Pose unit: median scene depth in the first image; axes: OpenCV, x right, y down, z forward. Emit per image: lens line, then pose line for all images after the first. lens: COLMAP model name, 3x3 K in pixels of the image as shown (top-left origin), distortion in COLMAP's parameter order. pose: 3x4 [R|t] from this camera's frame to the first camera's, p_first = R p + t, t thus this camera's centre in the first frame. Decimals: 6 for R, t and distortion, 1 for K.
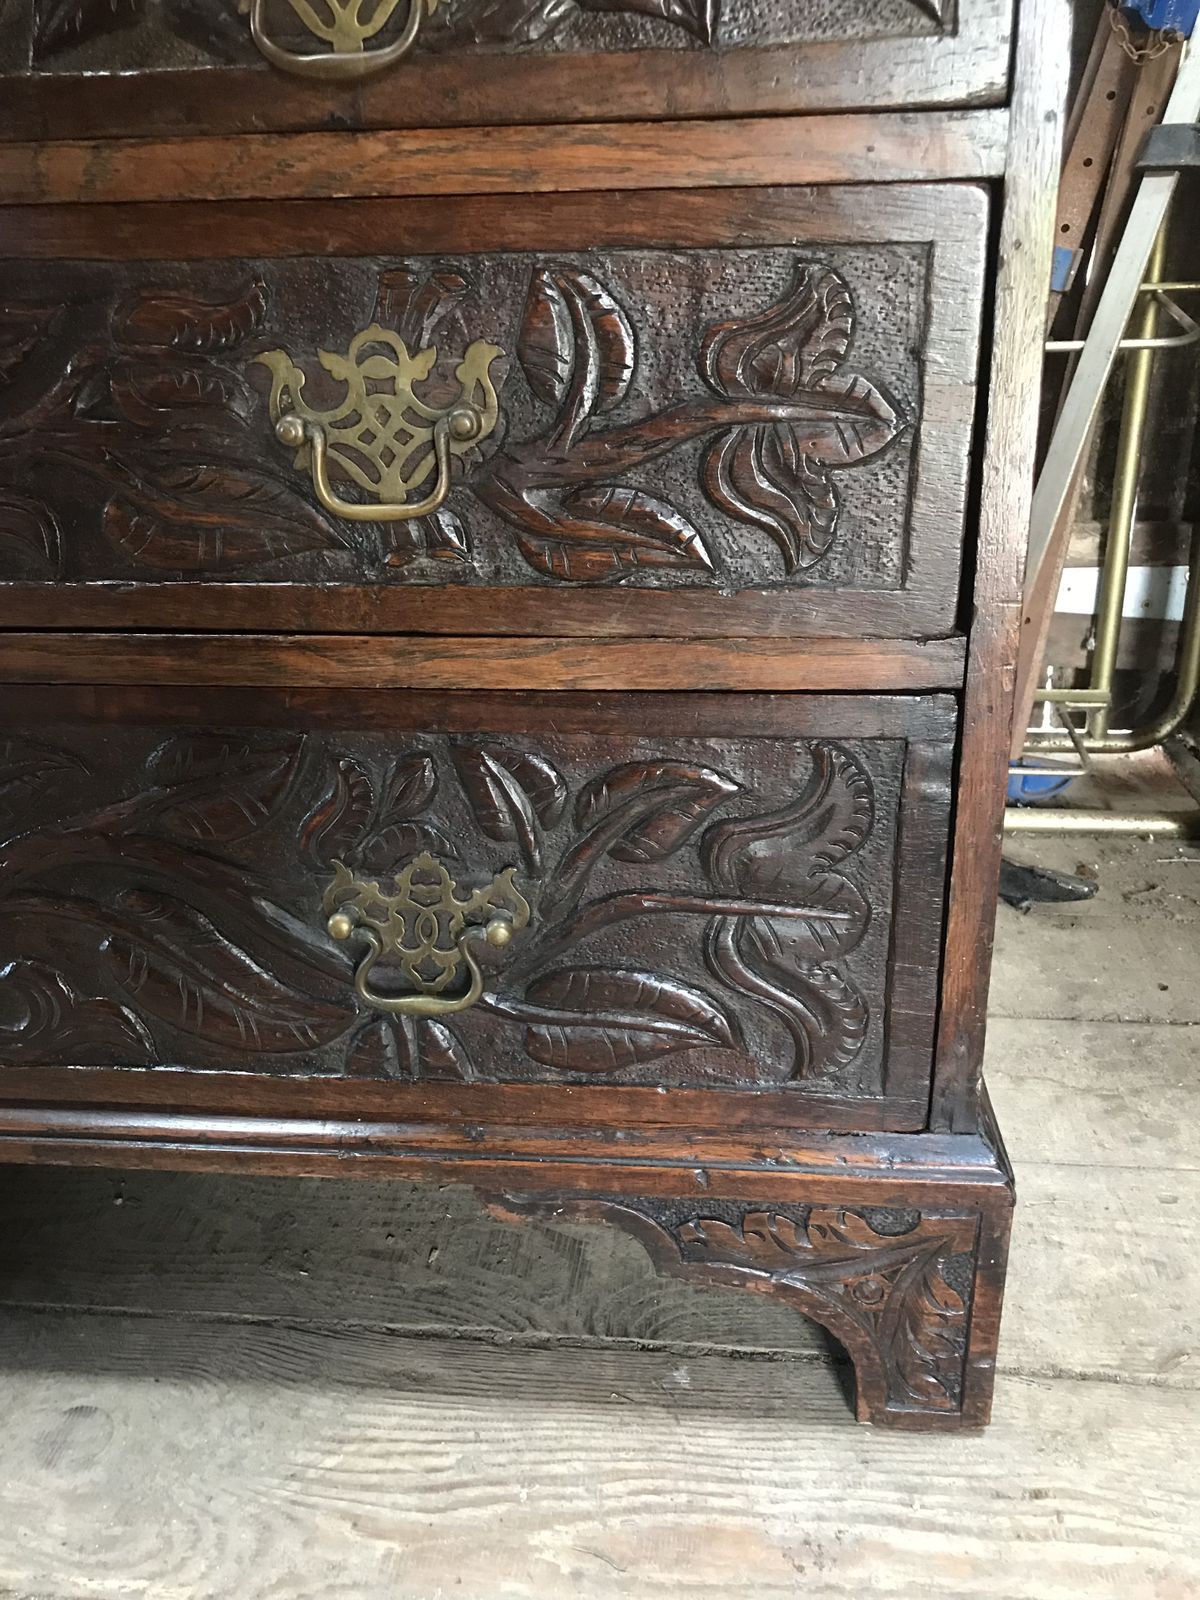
lens RADIAL K [[1283.5, 0, 603.4], [0, 1283.5, 796.7], [0, 0, 1]] dist [0.040658, -0.029077]
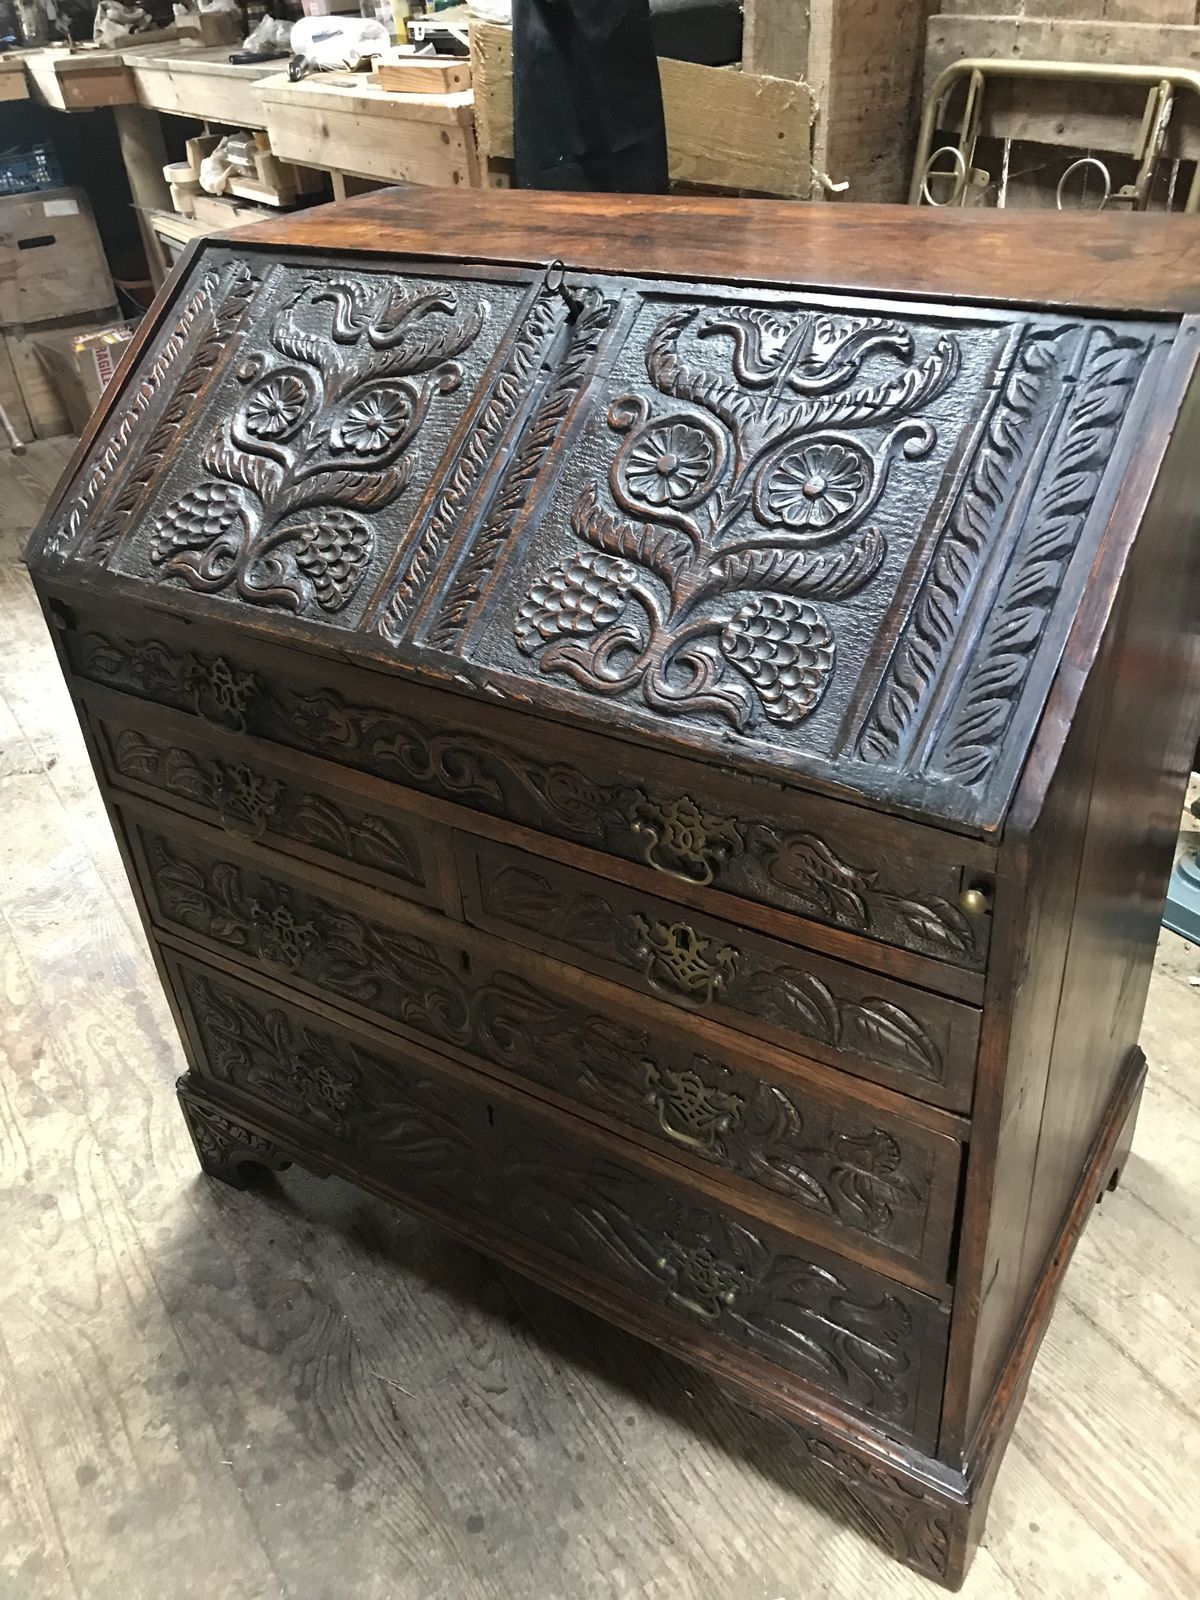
lens RADIAL K [[1308.8, 0, 616.6], [0, 1308.8, 794.1], [0, 0, 1]] dist [0.042404, -0.077604]
pose [[0.889343, 0.224707, -0.398216, 0.448409], [-0.141252, 0.963330, 0.228132, -1.213352], [0.434876, -0.146639, 0.888471, -0.878509]]
